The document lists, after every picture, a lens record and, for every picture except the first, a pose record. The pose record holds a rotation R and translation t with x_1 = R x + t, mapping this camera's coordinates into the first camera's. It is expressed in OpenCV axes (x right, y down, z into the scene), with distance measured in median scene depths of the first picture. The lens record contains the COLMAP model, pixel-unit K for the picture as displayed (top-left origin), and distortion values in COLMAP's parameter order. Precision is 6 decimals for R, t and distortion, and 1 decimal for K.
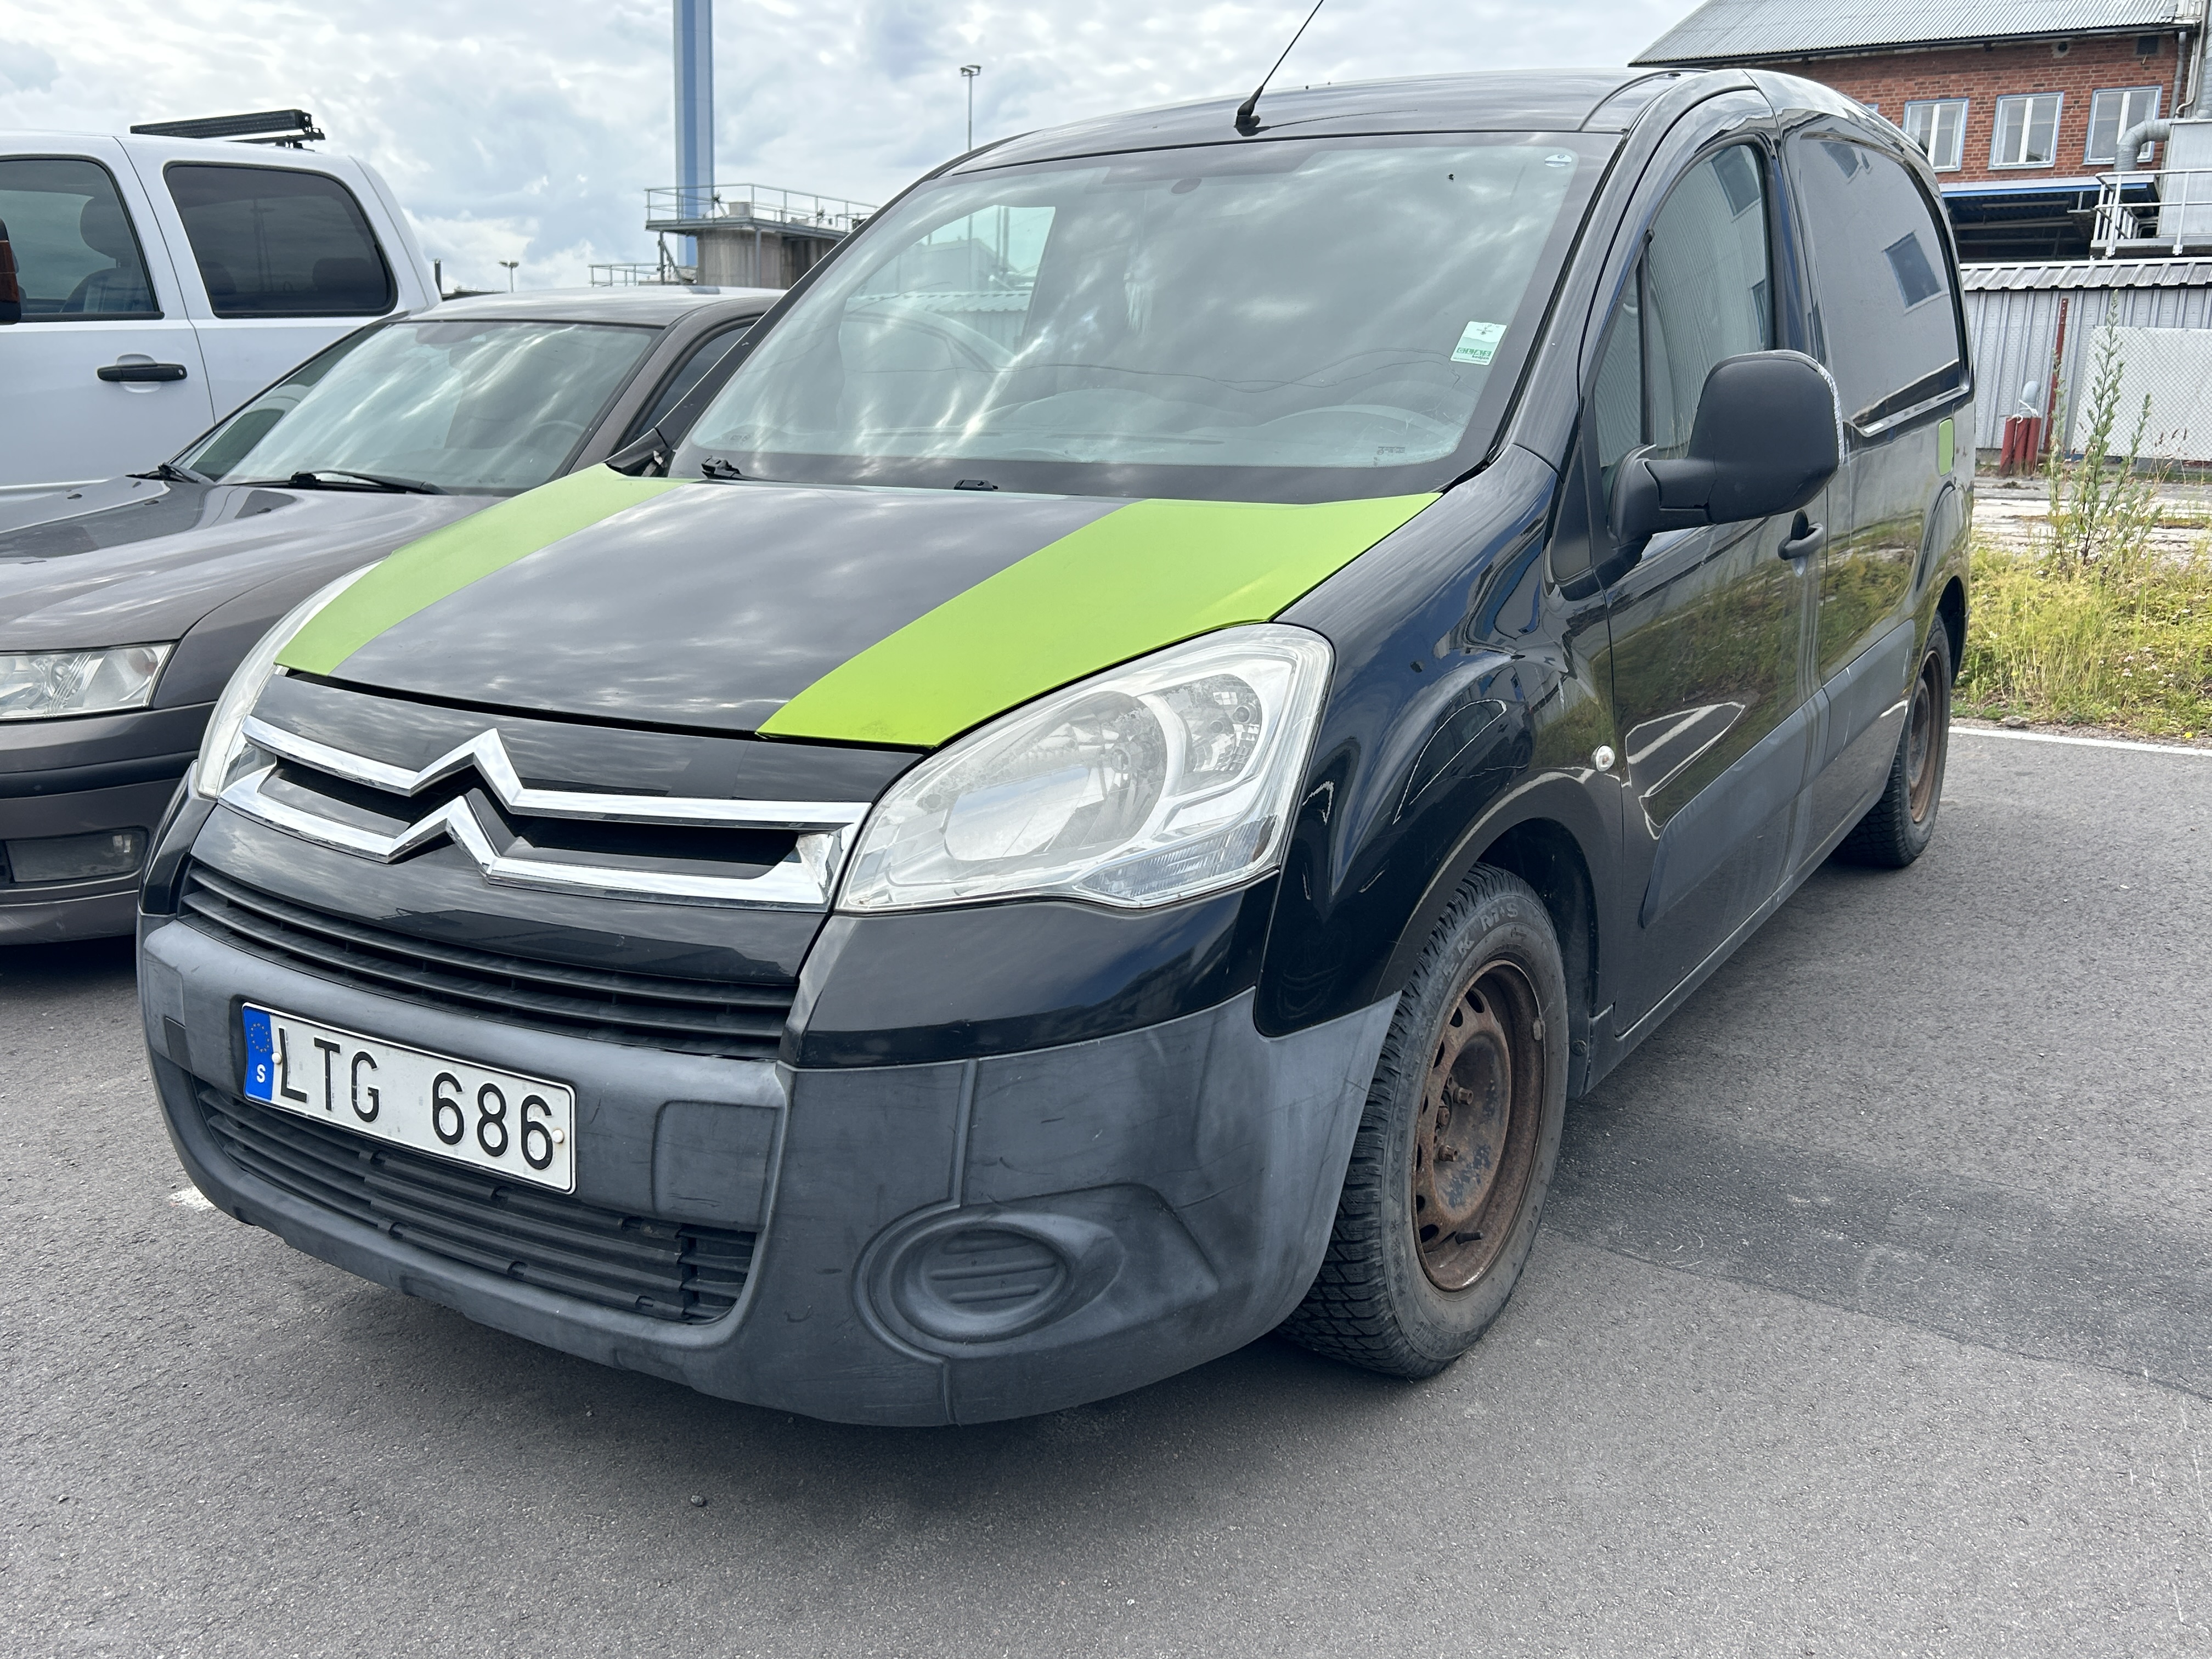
lens RADIAL K [[1945.2, 0, 1110.8], [0, 1945.2, 827.9], [0, 0, 1]] dist [0.014432, 0.016327]
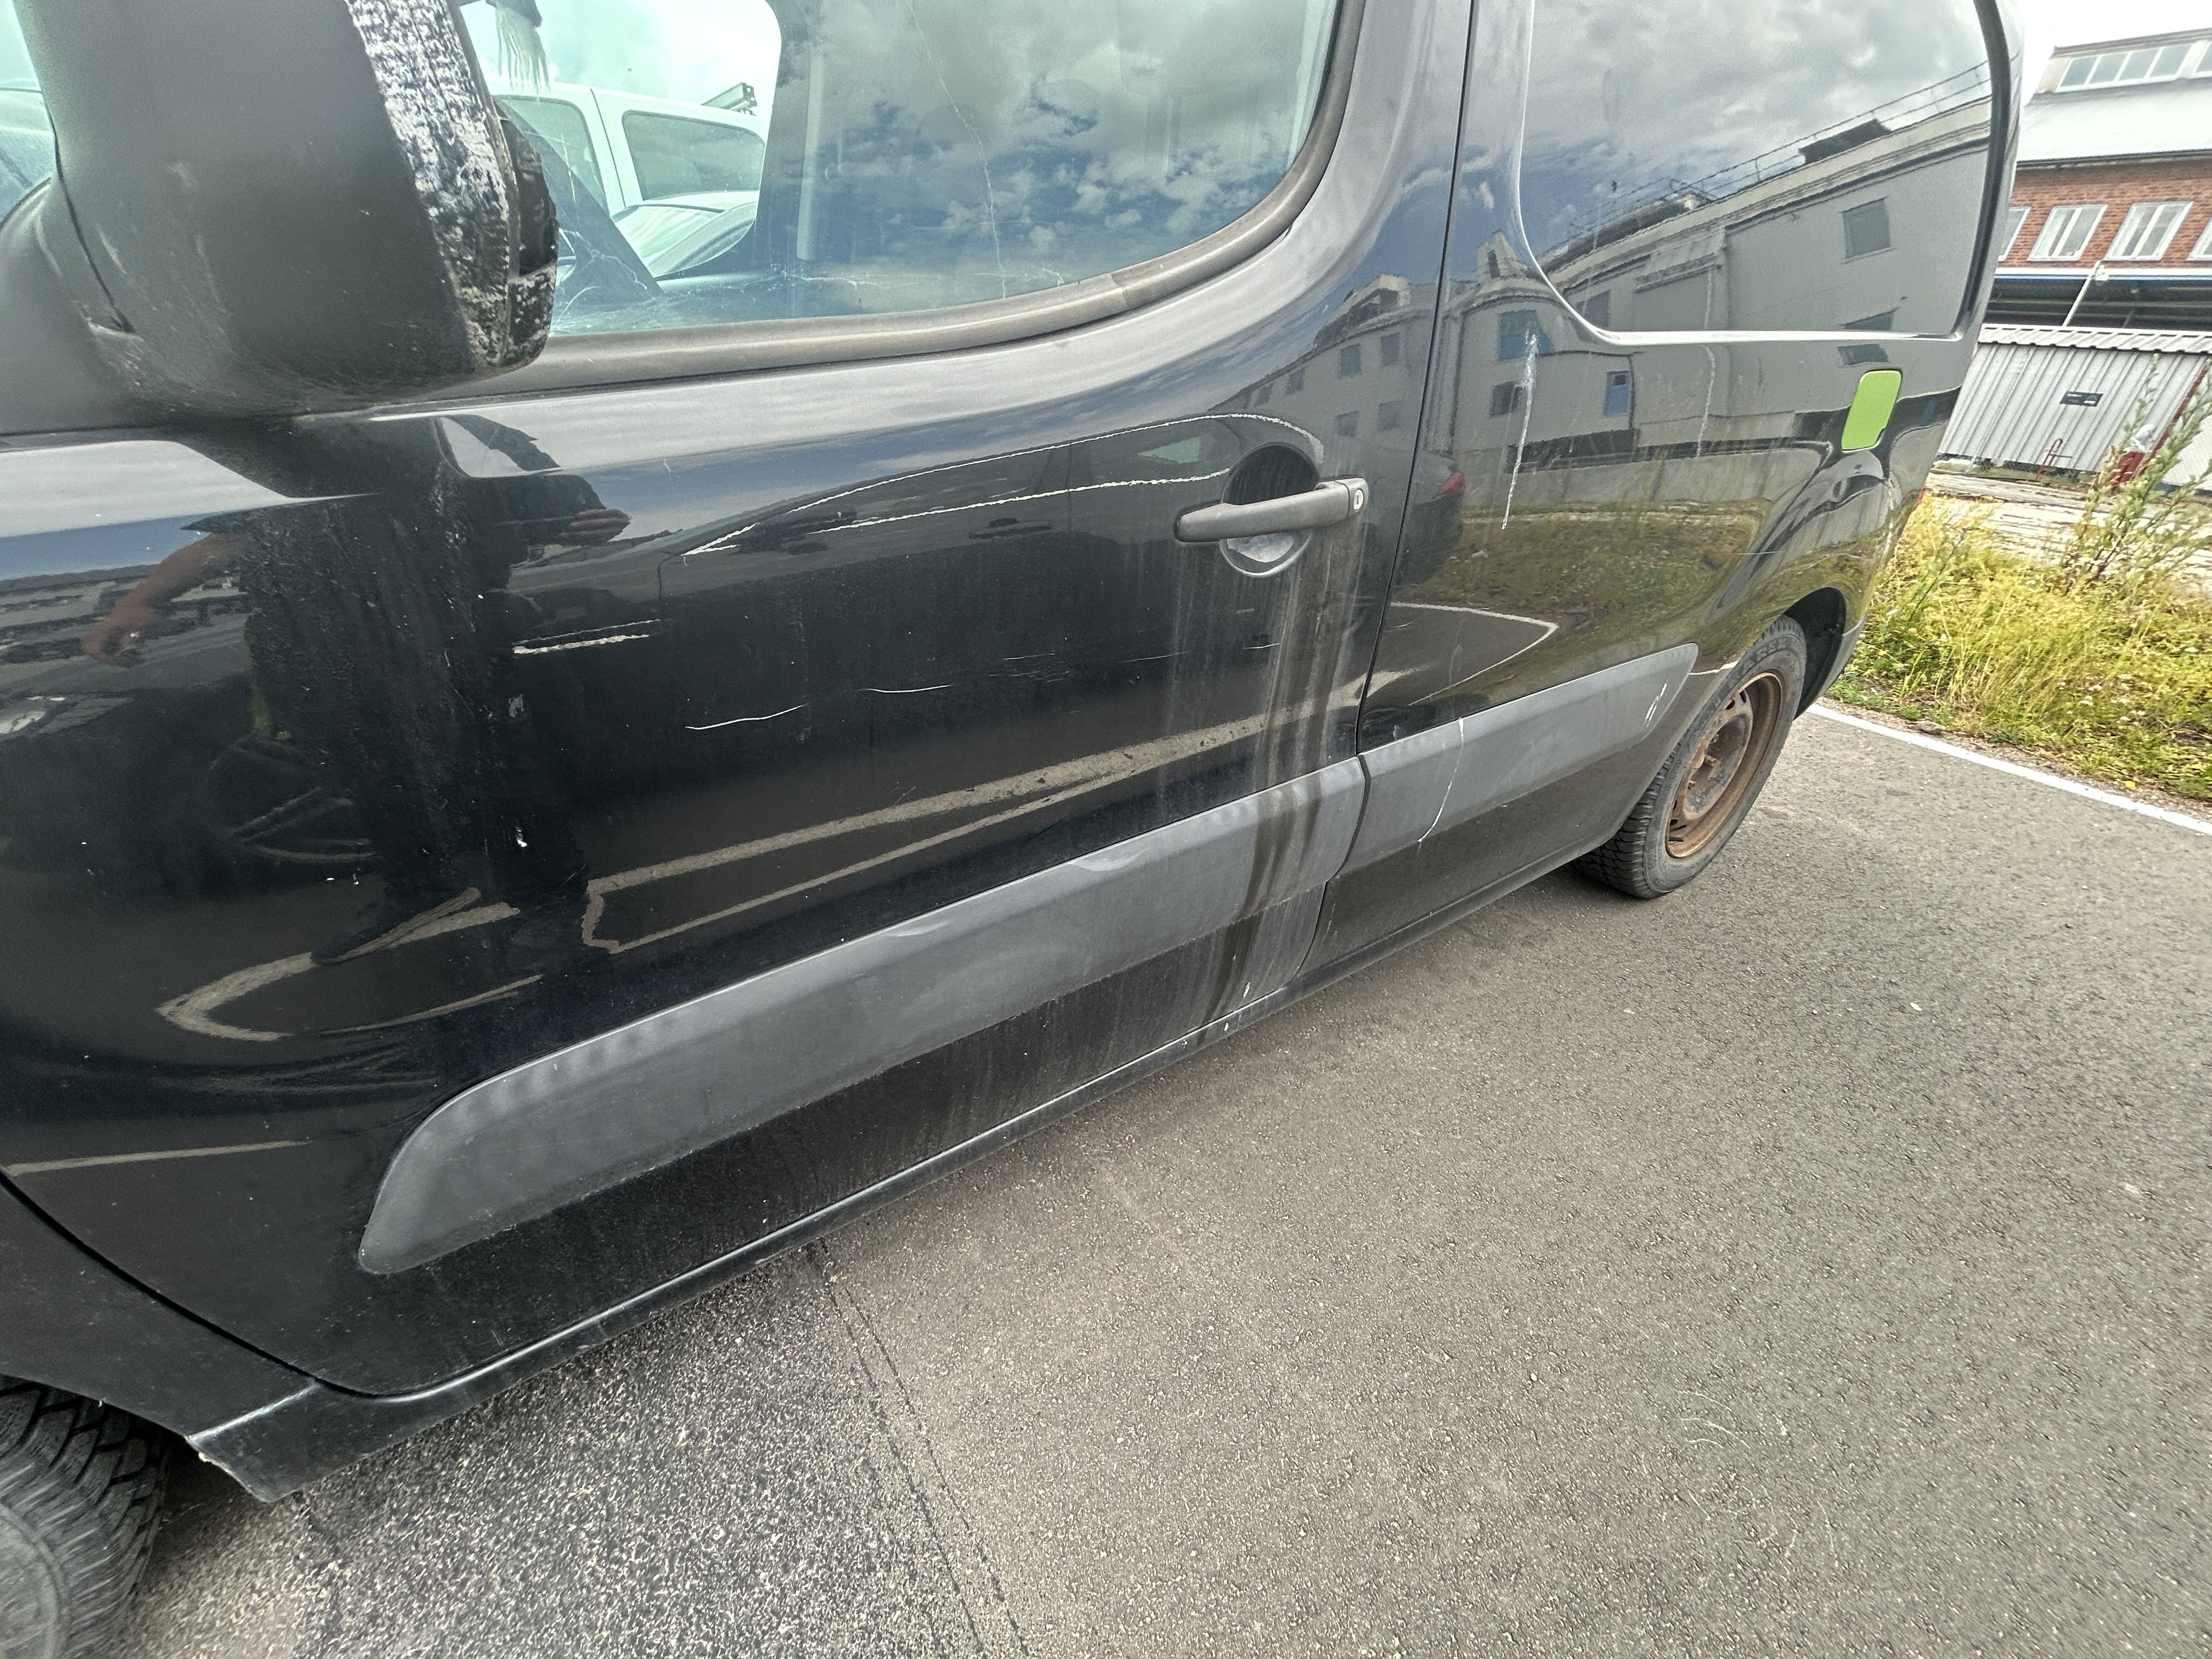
lens RADIAL K [[892.2, 0, 1107.5], [0, 892.2, 824.8], [0, 0, 1]] dist [0.001954, 0.000203]
pose [[0.920138, 0.243504, -0.306680, 0.345016], [-0.159247, 0.948152, 0.275043, -0.104828], [0.357753, -0.204240, 0.911207, 0.628959]]
